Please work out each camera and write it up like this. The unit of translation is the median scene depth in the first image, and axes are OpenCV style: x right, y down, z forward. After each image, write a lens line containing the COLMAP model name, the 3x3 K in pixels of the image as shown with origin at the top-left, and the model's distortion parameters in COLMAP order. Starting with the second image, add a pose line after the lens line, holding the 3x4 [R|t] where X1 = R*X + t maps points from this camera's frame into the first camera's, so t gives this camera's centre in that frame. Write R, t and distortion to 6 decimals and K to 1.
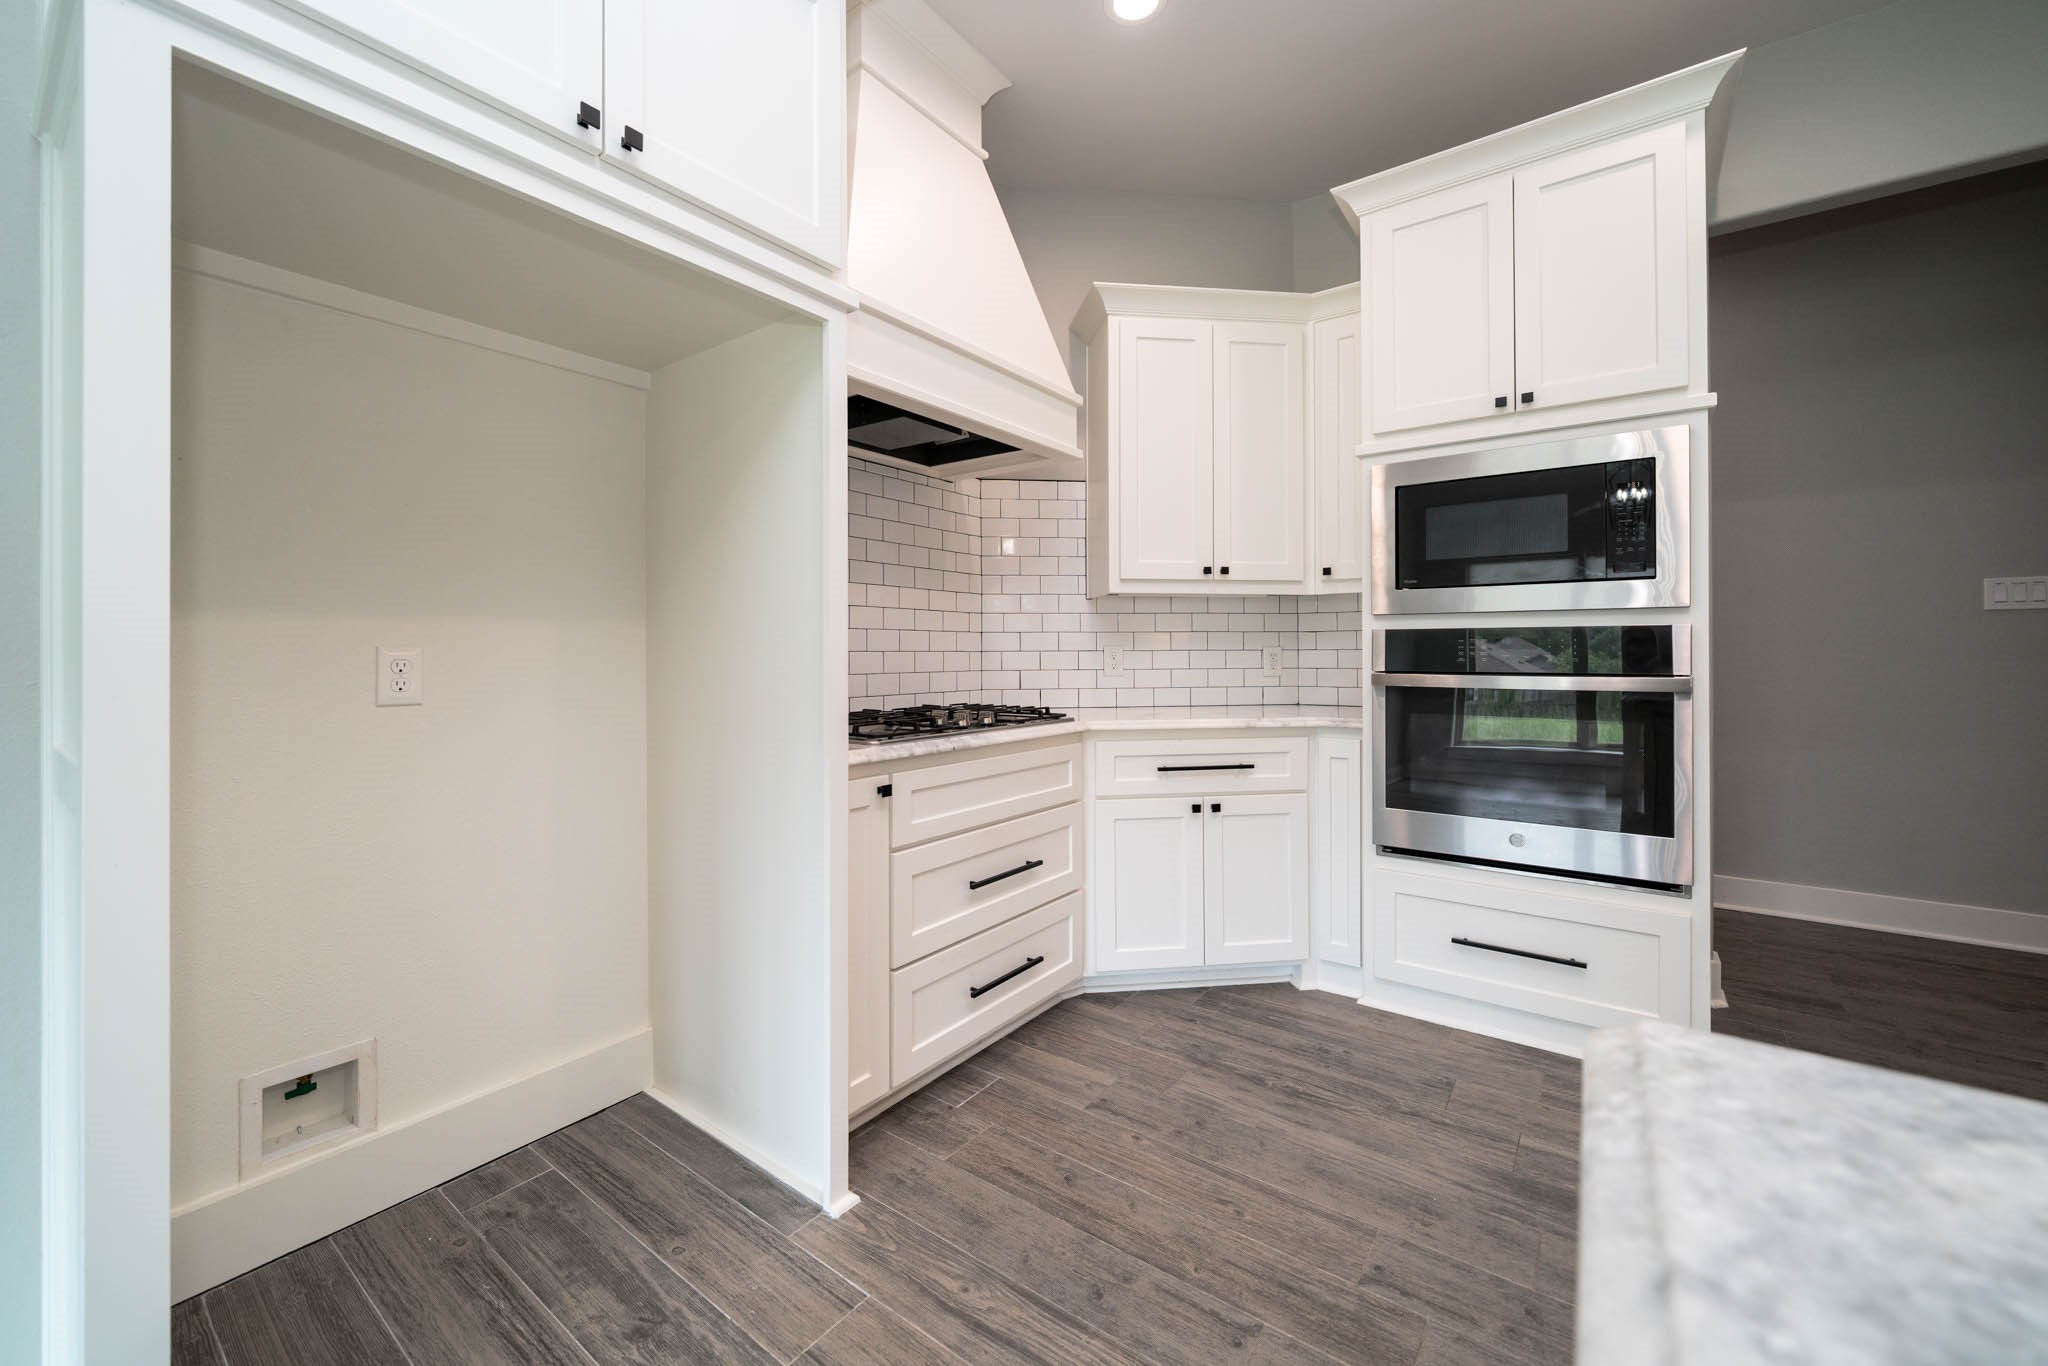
lens RADIAL K [[796.9, 0, 987.8], [0, 796.9, 652.1], [0, 0, 1]] dist [0.001892, -0.000954]
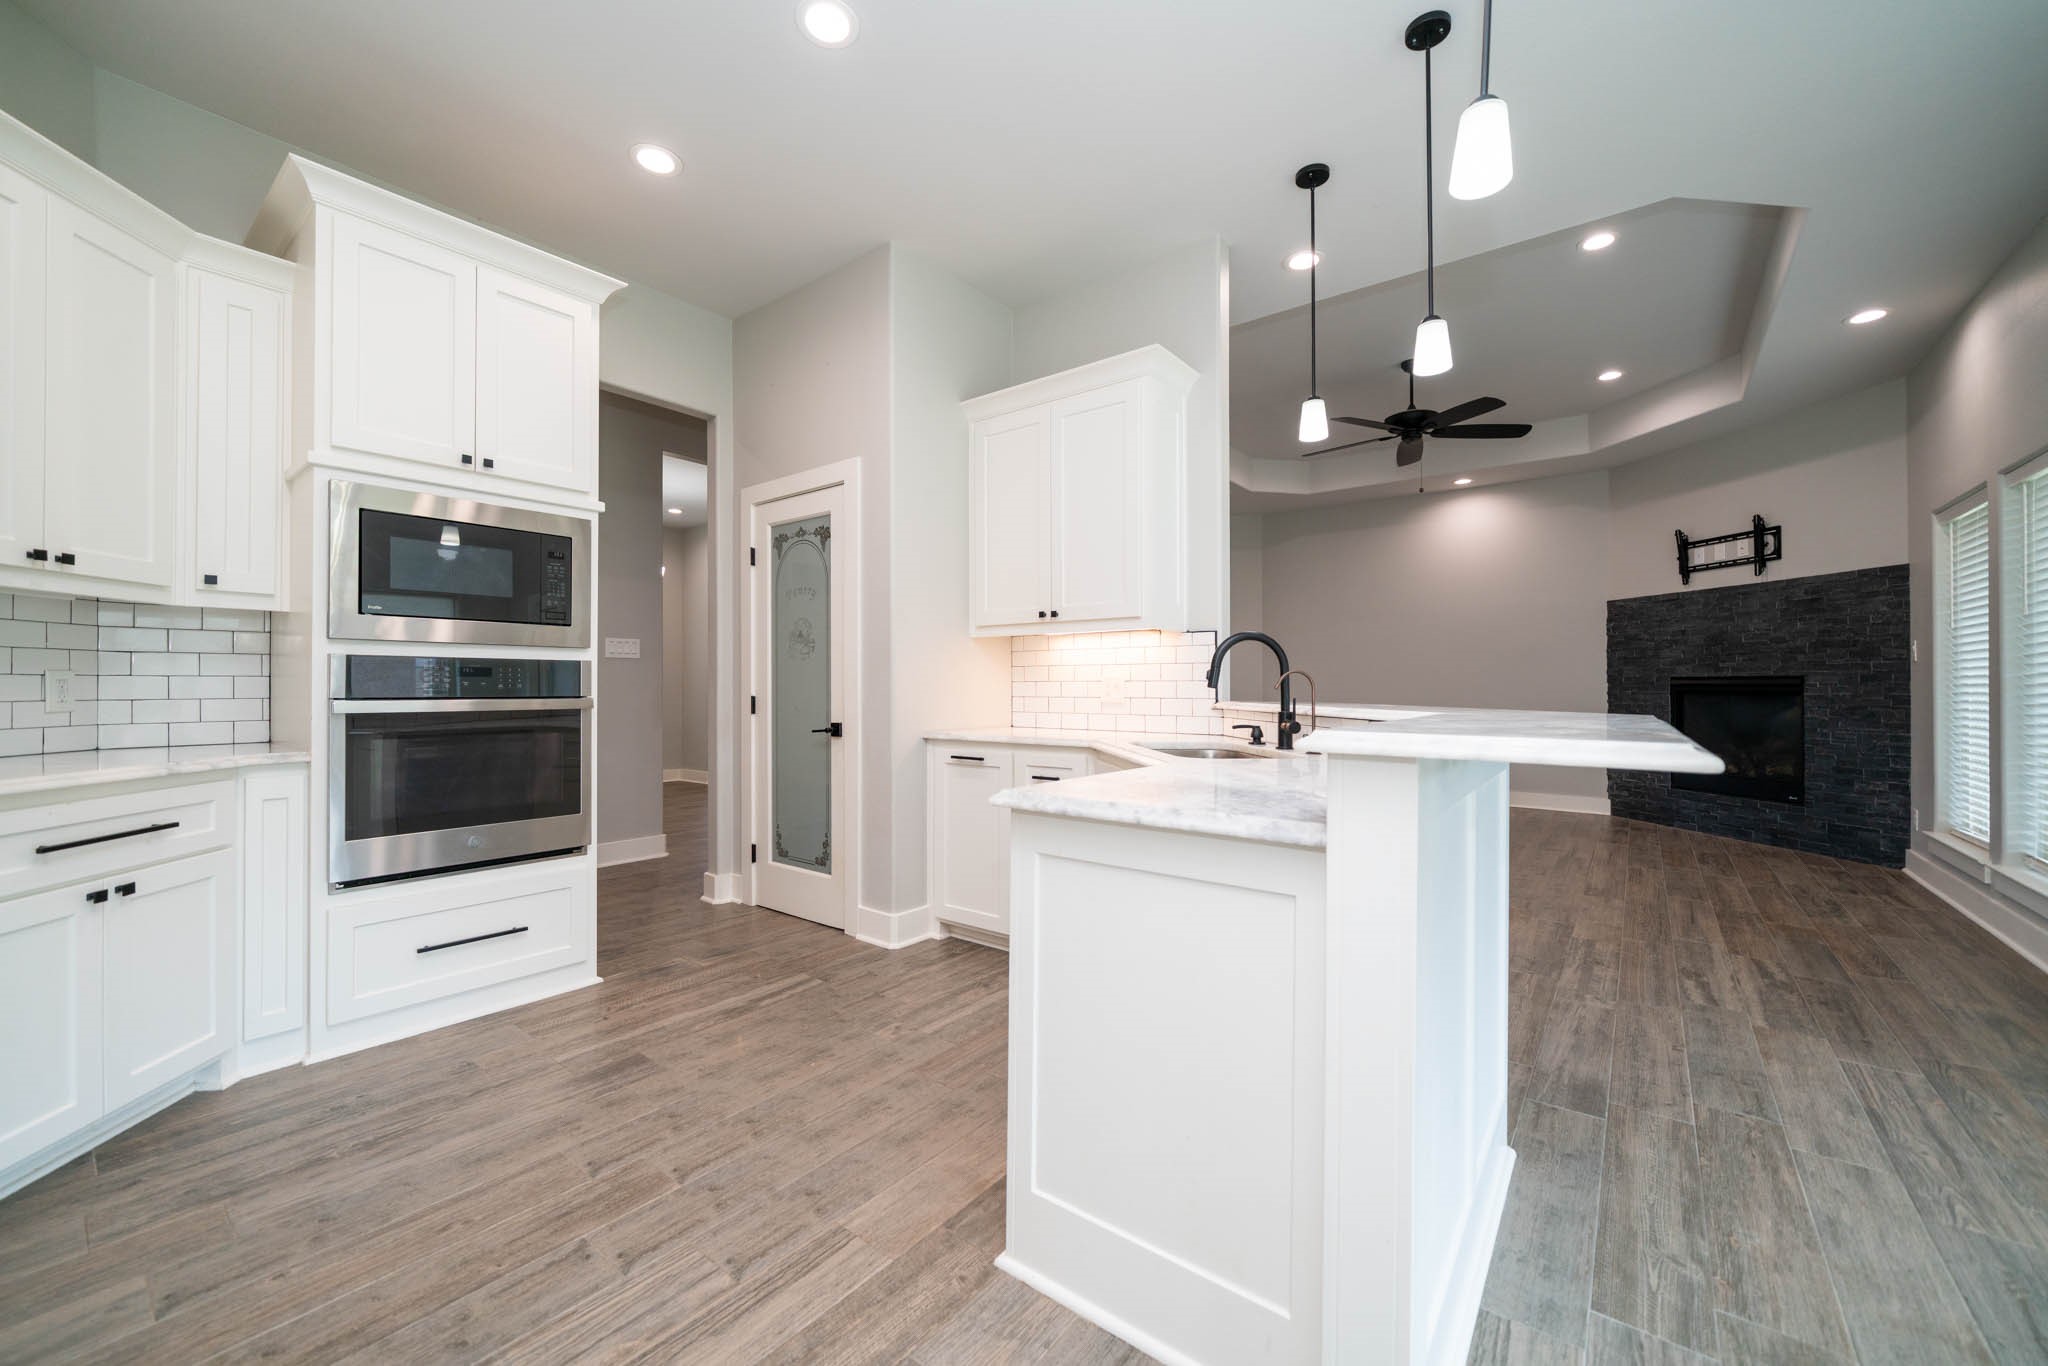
lens RADIAL K [[796.9, 0, 1035.2], [0, 796.9, 693.4], [0, 0, 1]] dist [0.001892, -0.000954]
pose [[-0.001970, -0.007725, 0.999968, -0.489635], [-0.000276, 0.999970, 0.007725, 0.011161], [-0.999998, -0.000261, -0.001972, 0.189416]]
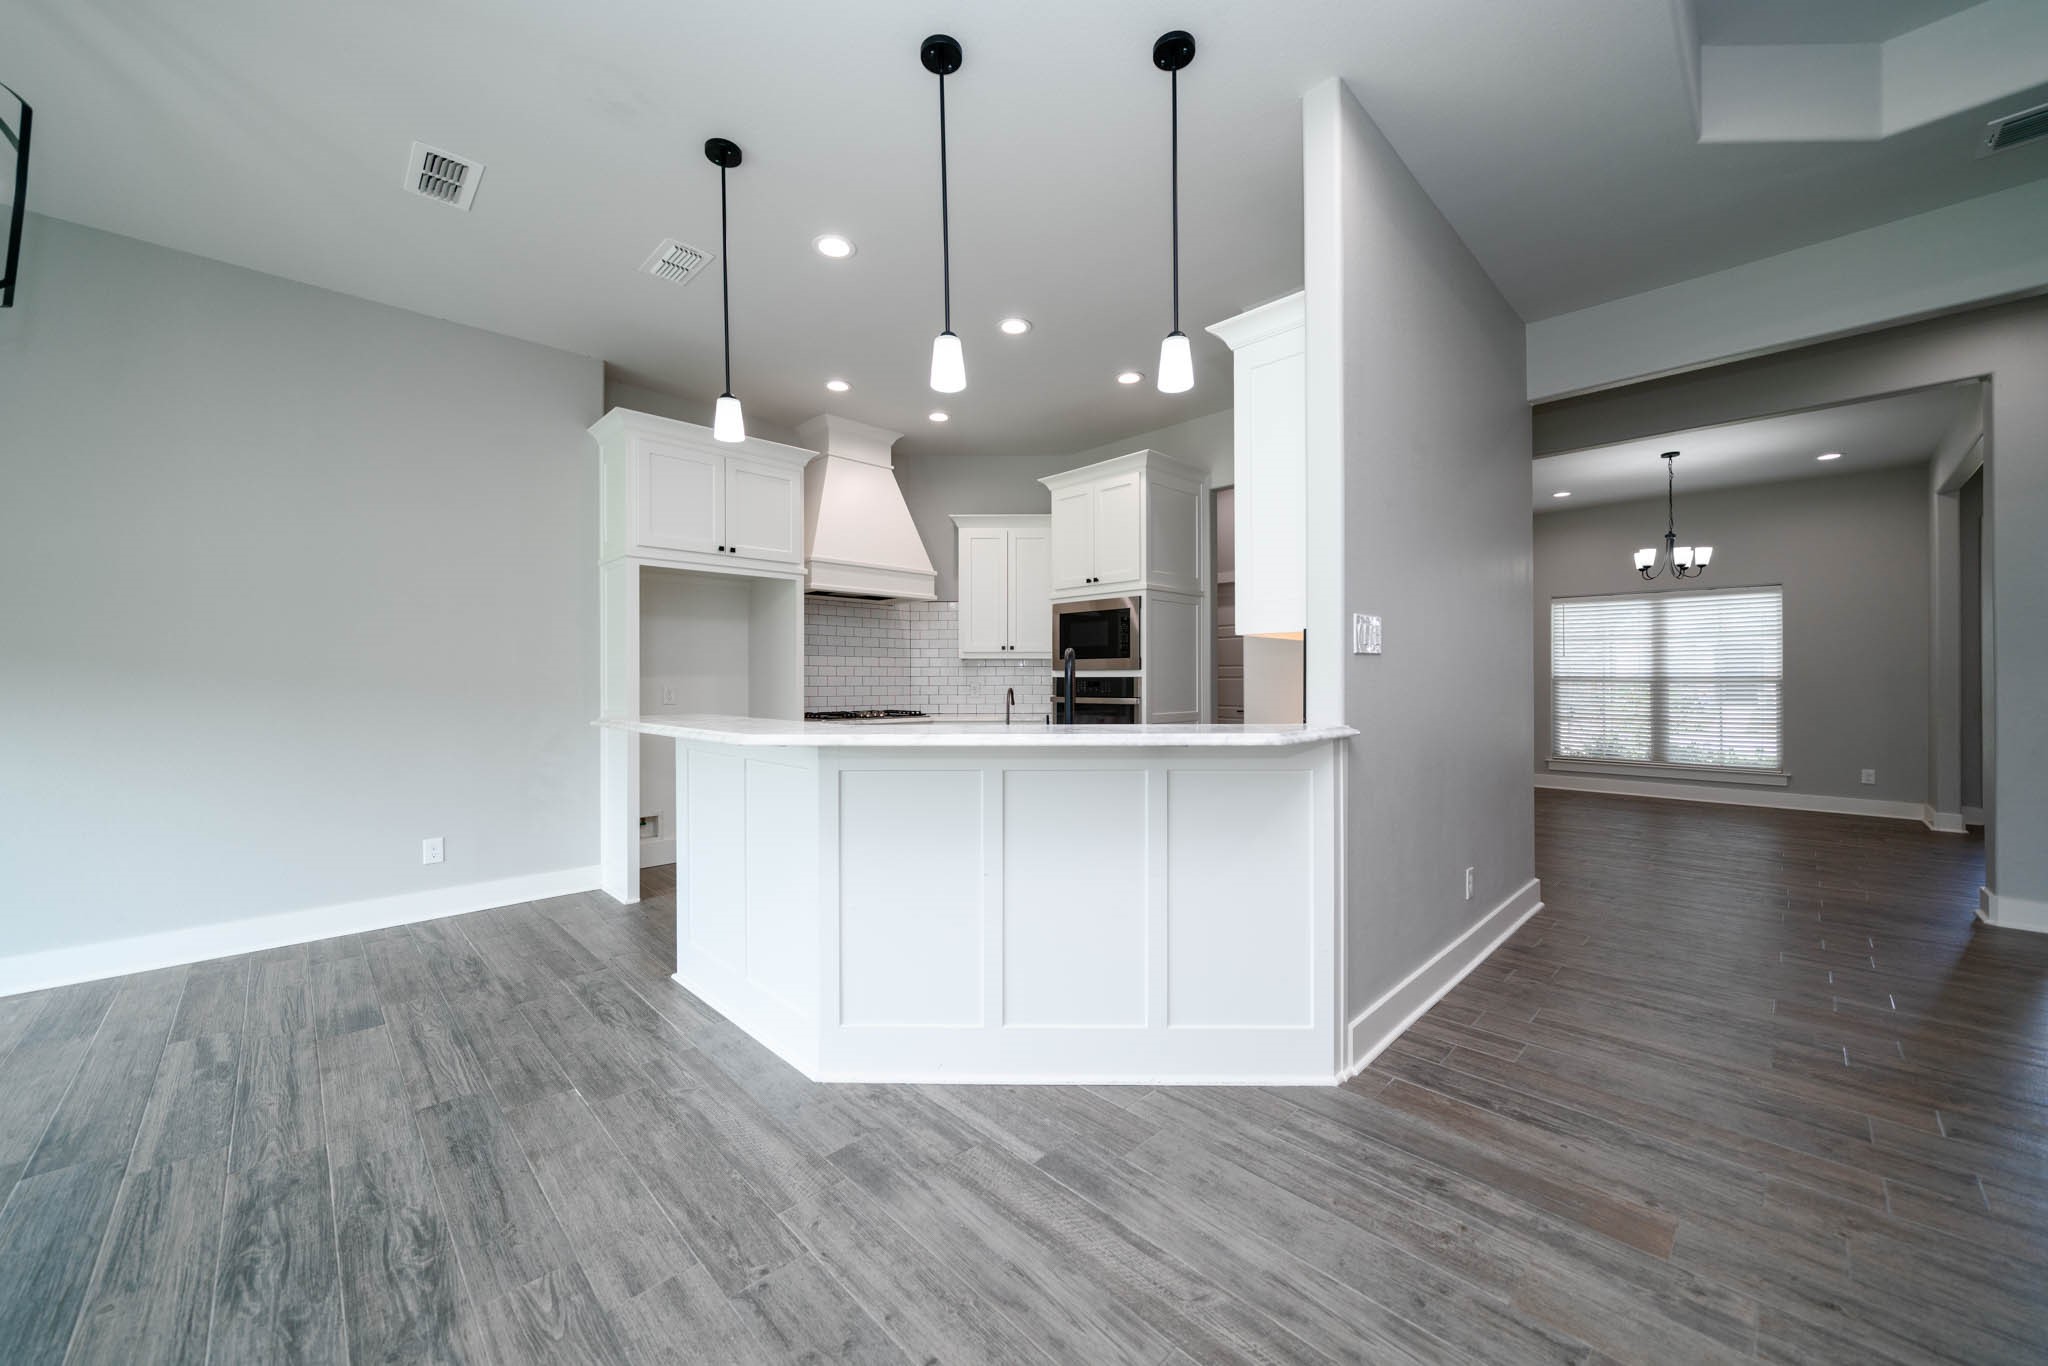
lens RADIAL K [[754.7, 0, 997.7], [0, 754.7, 689.7], [0, 0, 1]] dist [-0.003310, 0.000649]
pose [[0.987951, -0.001936, -0.154757, 0.711478], [0.004169, 0.999892, 0.014108, -0.023939], [0.154713, -0.014583, 0.987852, -1.221494]]
